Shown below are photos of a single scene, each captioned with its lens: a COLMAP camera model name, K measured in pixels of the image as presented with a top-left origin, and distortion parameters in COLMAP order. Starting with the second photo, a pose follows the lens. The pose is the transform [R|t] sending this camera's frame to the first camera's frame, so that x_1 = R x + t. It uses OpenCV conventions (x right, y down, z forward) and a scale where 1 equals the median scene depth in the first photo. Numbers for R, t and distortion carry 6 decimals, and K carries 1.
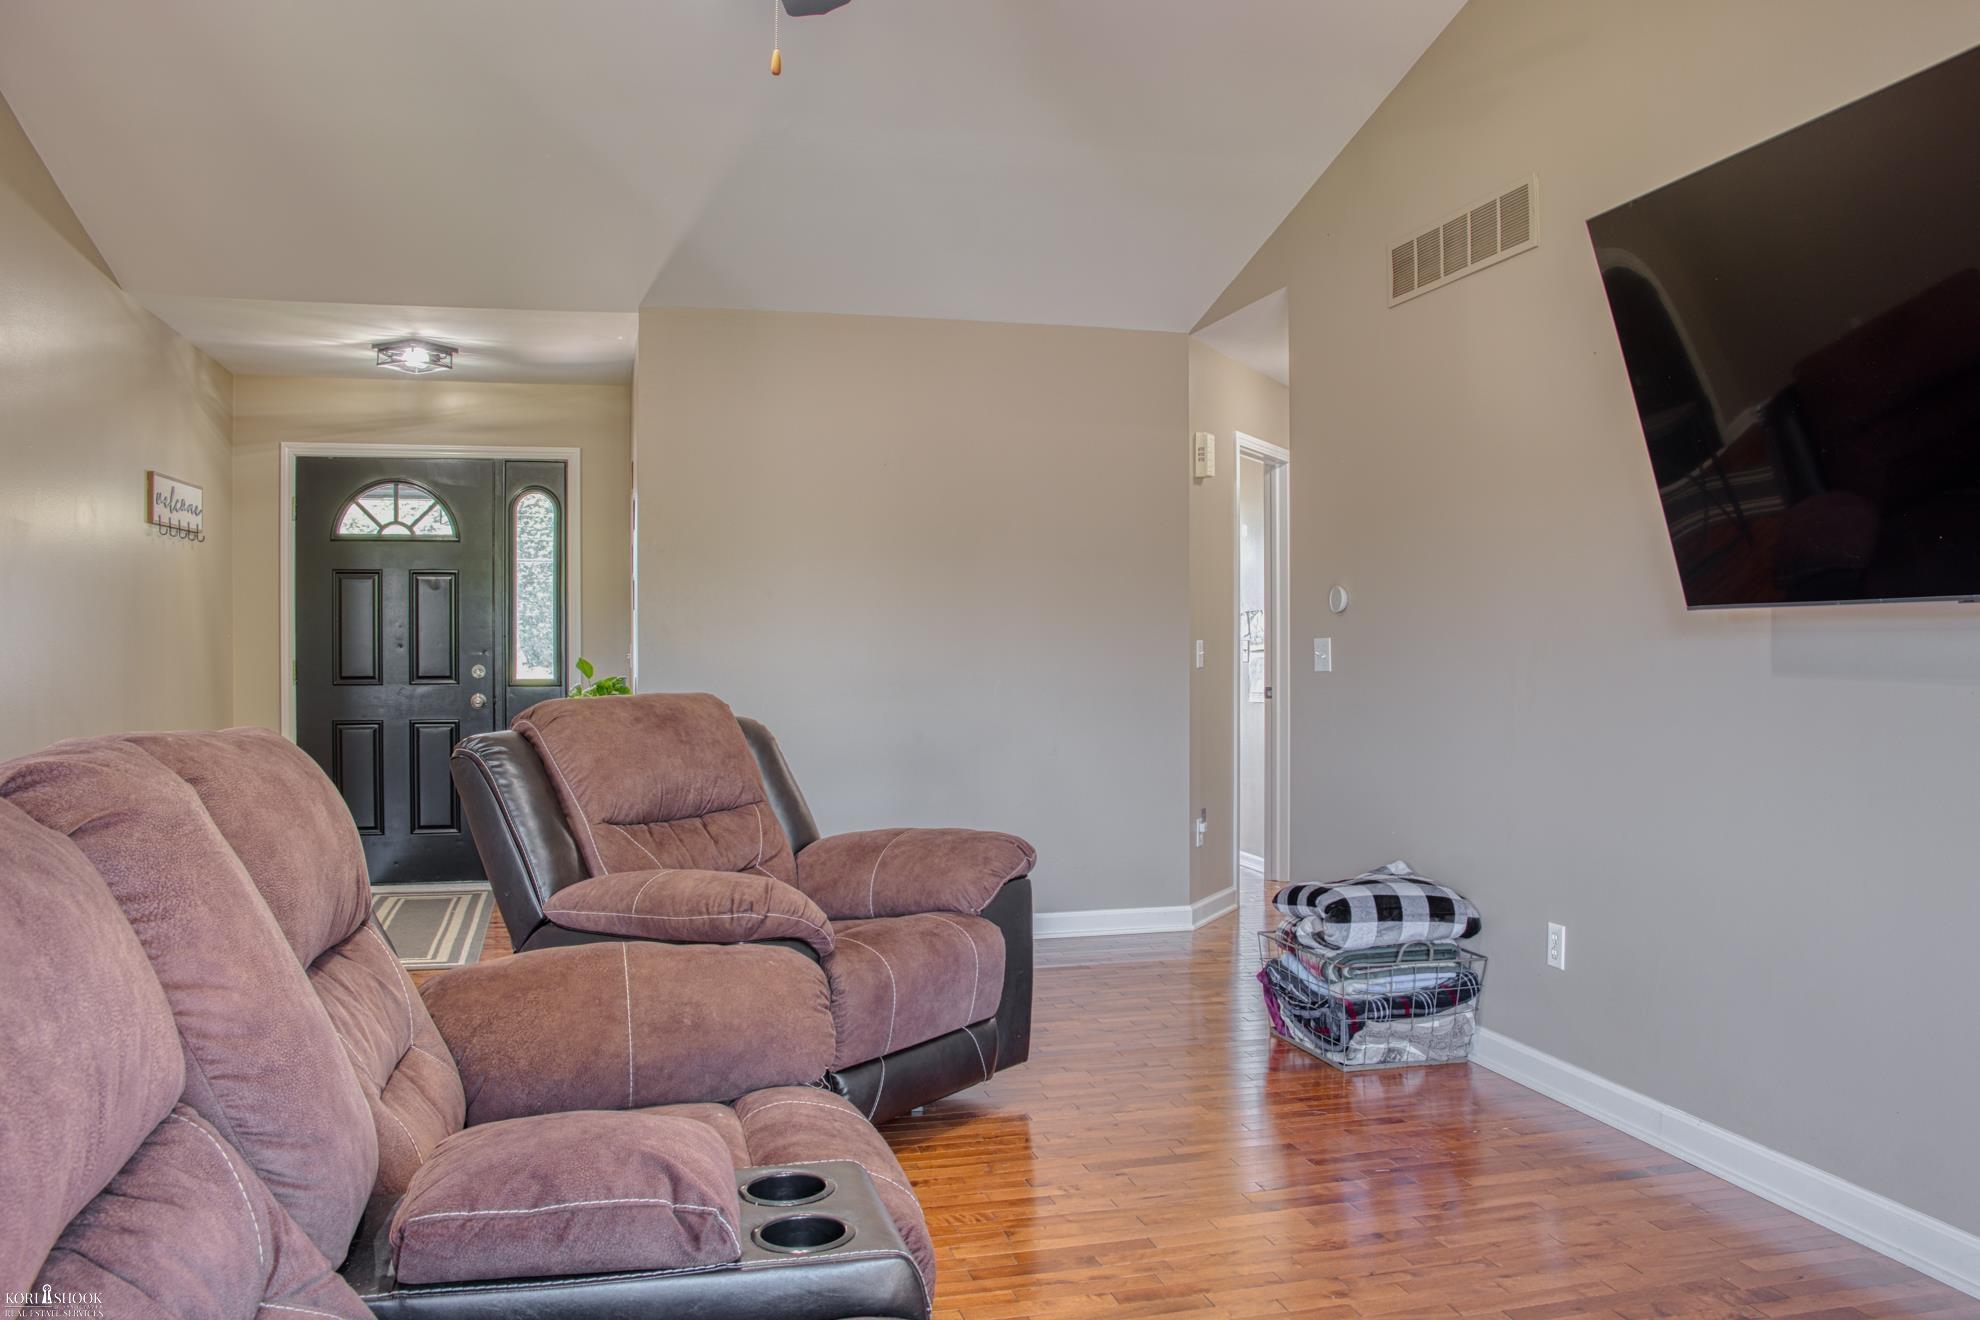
lens RADIAL K [[1528.5, 0, 997.2], [0, 1528.5, 652.7], [0, 0, 1]] dist [-0.051468, 0.024358]
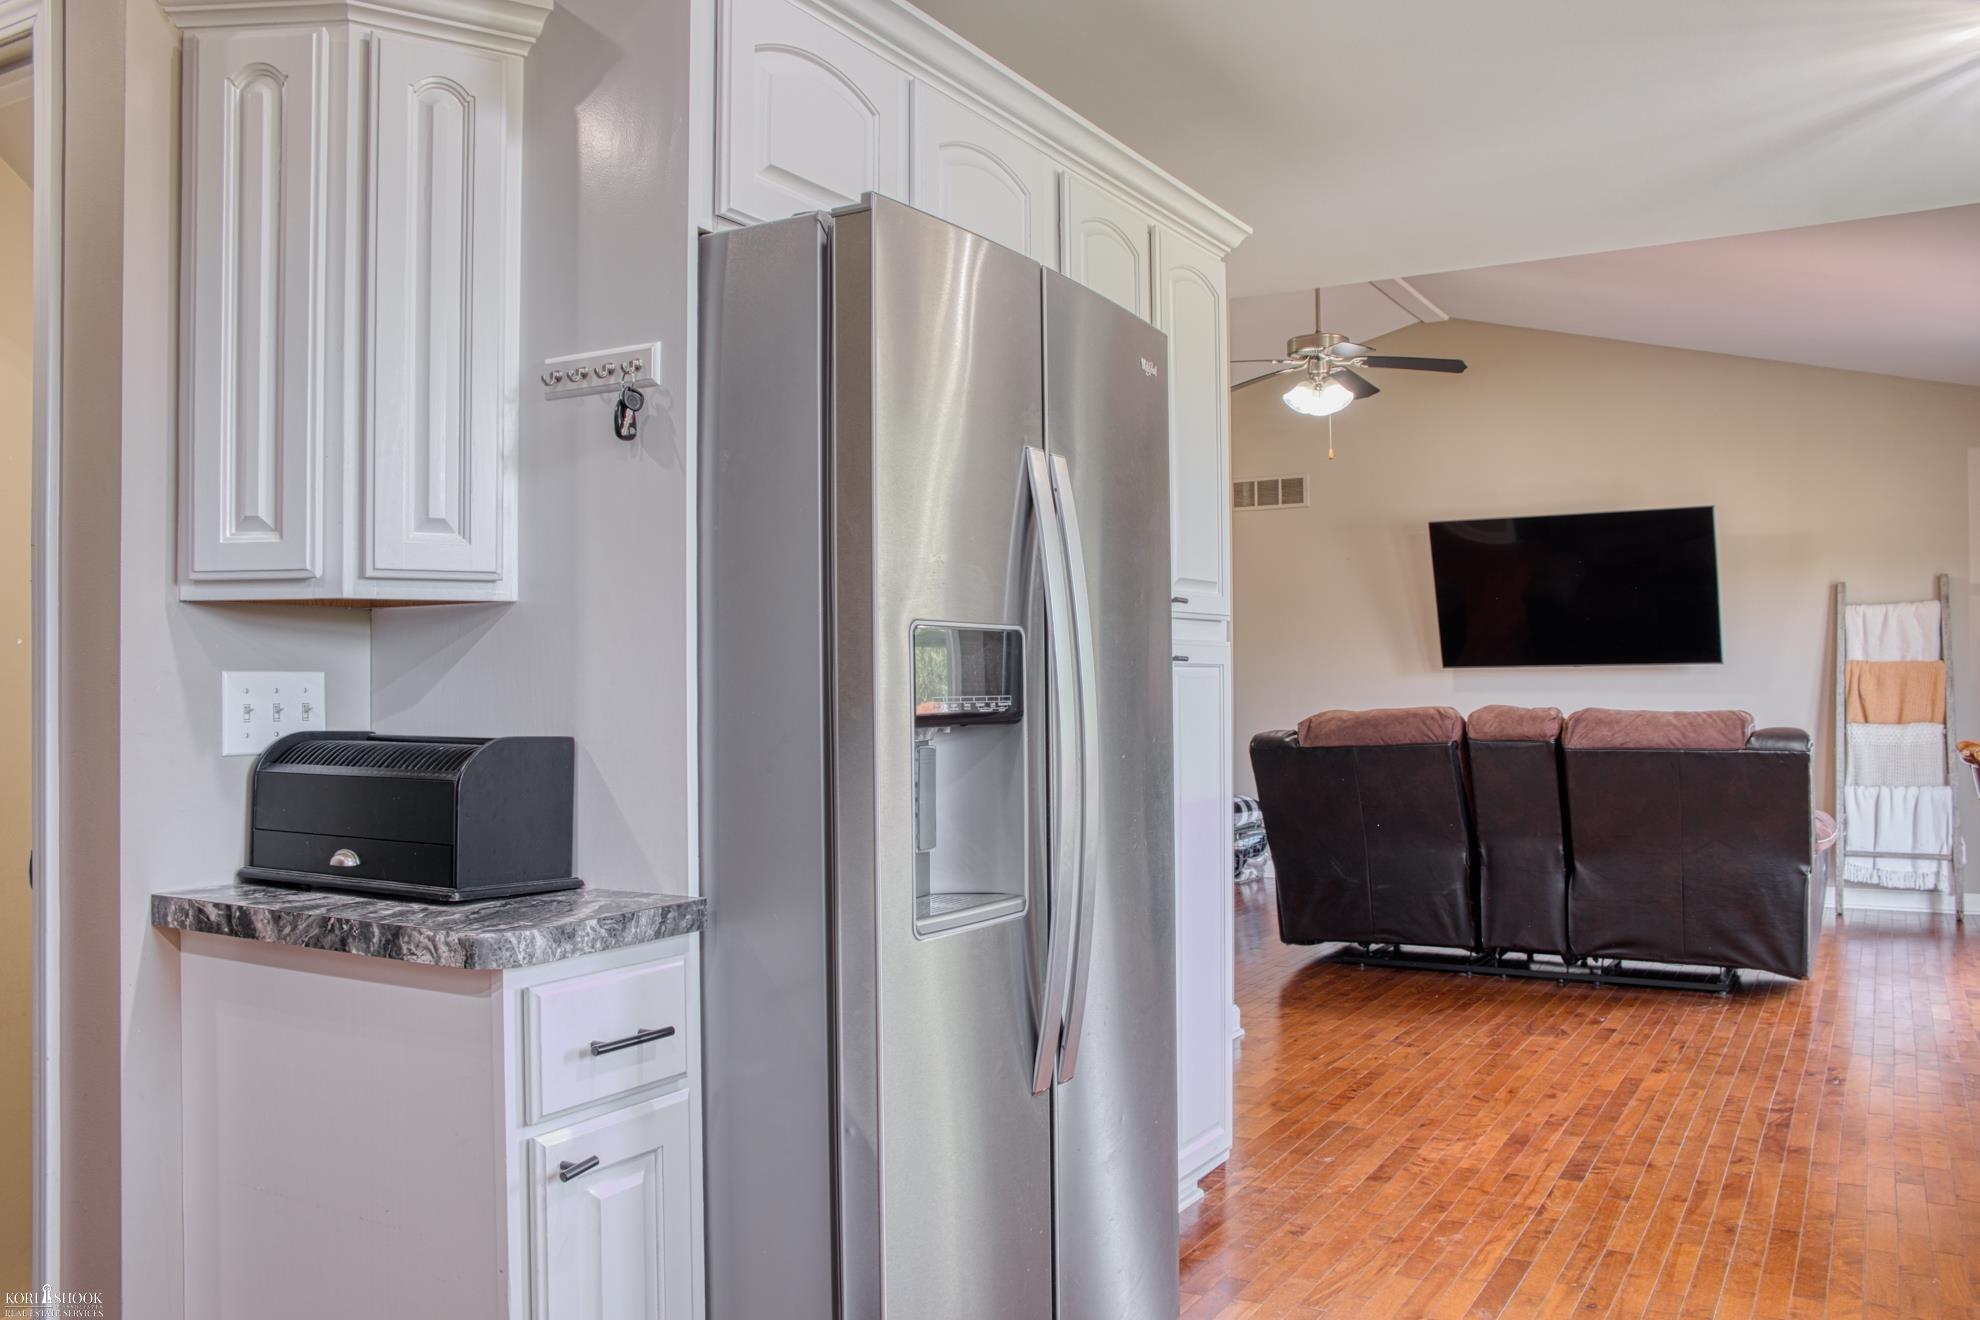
lens RADIAL K [[1528.5, 0, 997.2], [0, 1528.5, 652.7], [0, 0, 1]] dist [-0.051468, 0.024358]
pose [[0.705907, 0.014597, 0.708155, -1.575947], [0.006905, 0.999598, -0.027487, 0.010588], [-0.708271, 0.024293, 0.705522, -0.276815]]
